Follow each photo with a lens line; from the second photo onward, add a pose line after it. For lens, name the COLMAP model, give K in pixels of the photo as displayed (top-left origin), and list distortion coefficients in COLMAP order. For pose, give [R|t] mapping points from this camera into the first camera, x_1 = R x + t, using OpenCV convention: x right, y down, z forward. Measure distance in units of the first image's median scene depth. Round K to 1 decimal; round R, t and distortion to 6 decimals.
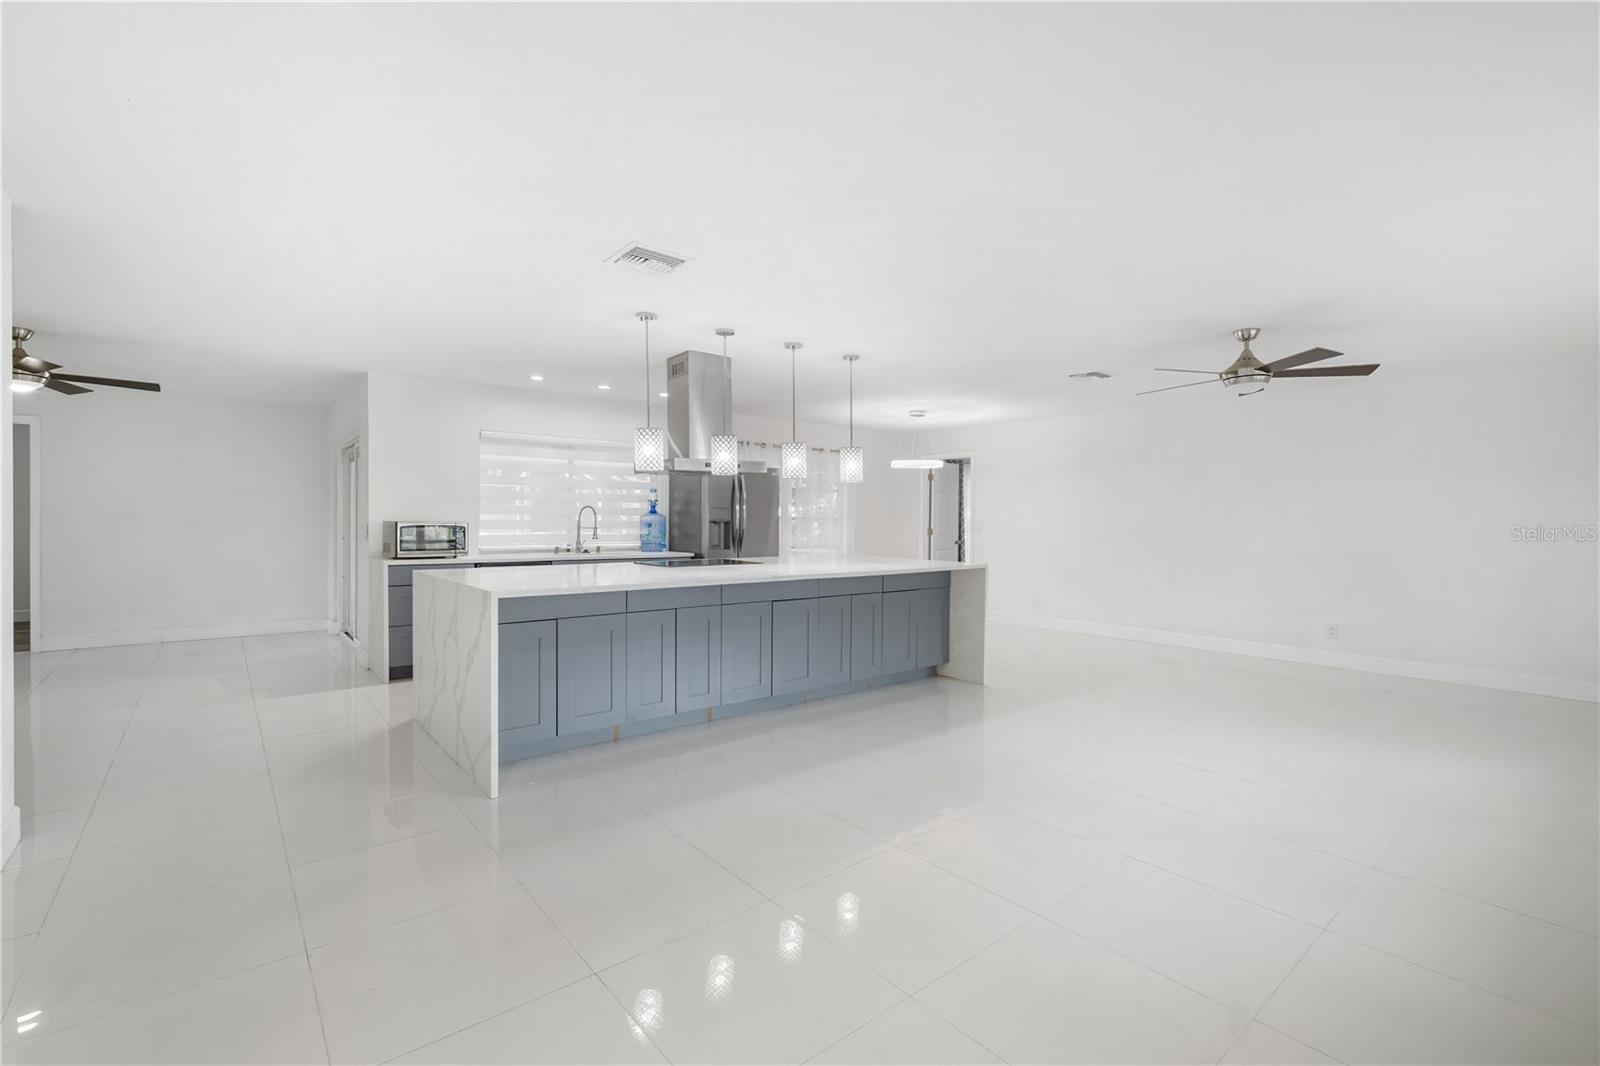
lens RADIAL K [[709.3, 0, 798.8], [0, 709.3, 524.1], [0, 0, 1]] dist [0.004268, 0.001594]
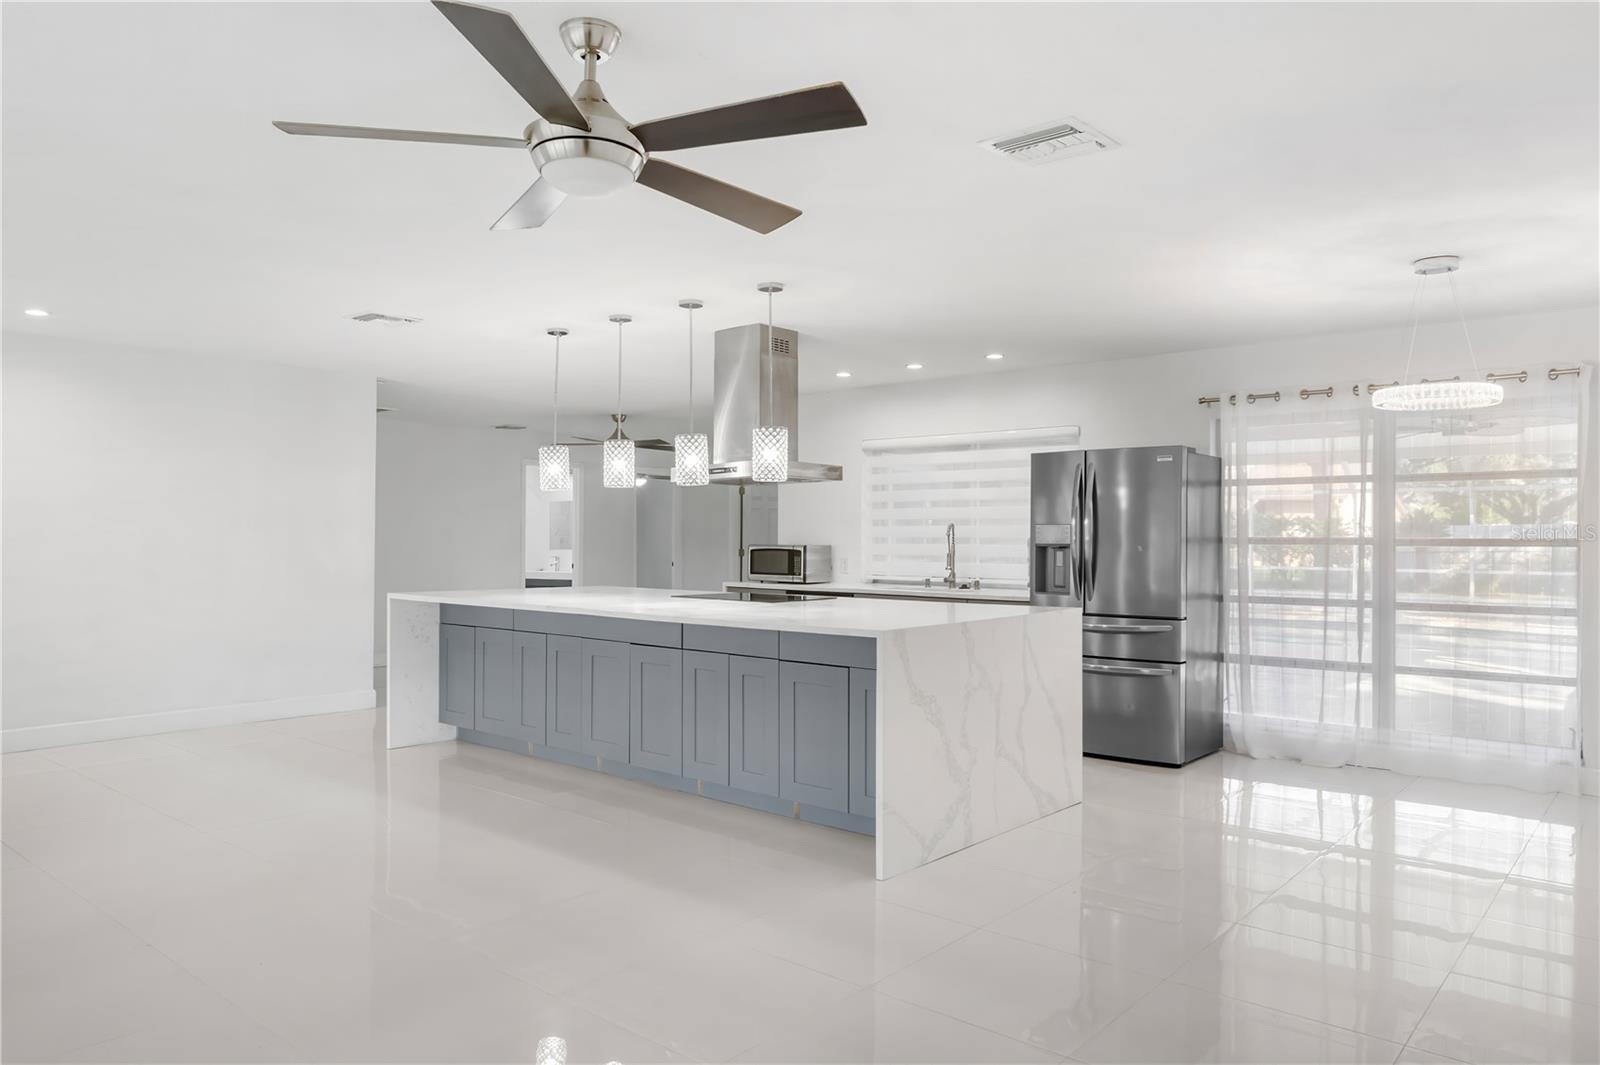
lens RADIAL K [[1063.4, 0, 798.7], [0, 1063.4, 532.9], [0, 0, 1]] dist [0.005478, 0.000423]
pose [[0.184105, -0.012393, -0.982829, 1.082034], [-0.011446, 0.999826, -0.014752, 0.001639], [0.982840, 0.013965, 0.183931, 0.903282]]
